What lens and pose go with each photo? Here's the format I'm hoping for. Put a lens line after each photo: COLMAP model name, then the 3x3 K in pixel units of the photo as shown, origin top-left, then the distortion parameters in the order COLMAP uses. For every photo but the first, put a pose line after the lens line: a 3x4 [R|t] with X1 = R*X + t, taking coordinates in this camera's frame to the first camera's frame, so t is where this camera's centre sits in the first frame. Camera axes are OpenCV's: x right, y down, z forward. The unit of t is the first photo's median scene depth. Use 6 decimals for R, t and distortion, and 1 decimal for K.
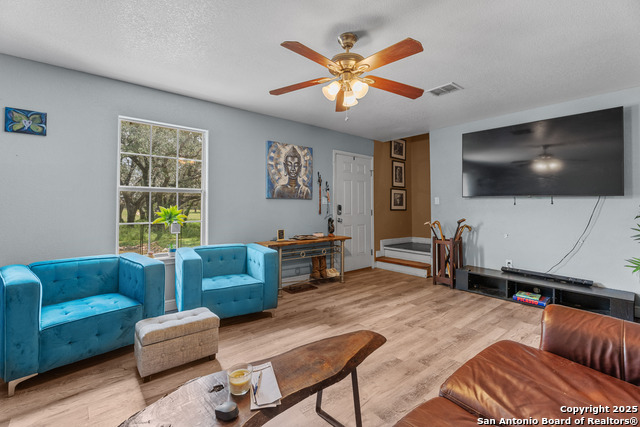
lens RADIAL K [[286.5, 0, 320.1], [0, 286.5, 211.3], [0, 0, 1]] dist [-0.000245, 0.001219]
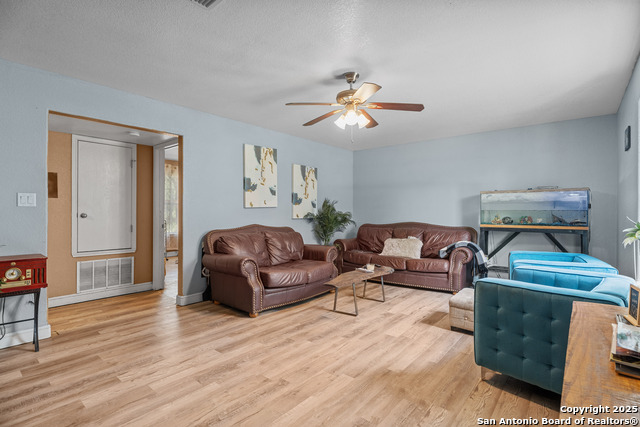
lens RADIAL K [[311.7, 0, 319.9], [0, 311.7, 212.6], [0, 0, 1]] dist [-0.005570, 0.000347]
pose [[-0.984129, -0.003519, -0.177421, 0.358987], [-0.006700, 0.999827, 0.017336, -0.026683], [0.177329, 0.018249, -0.983982, 1.748405]]
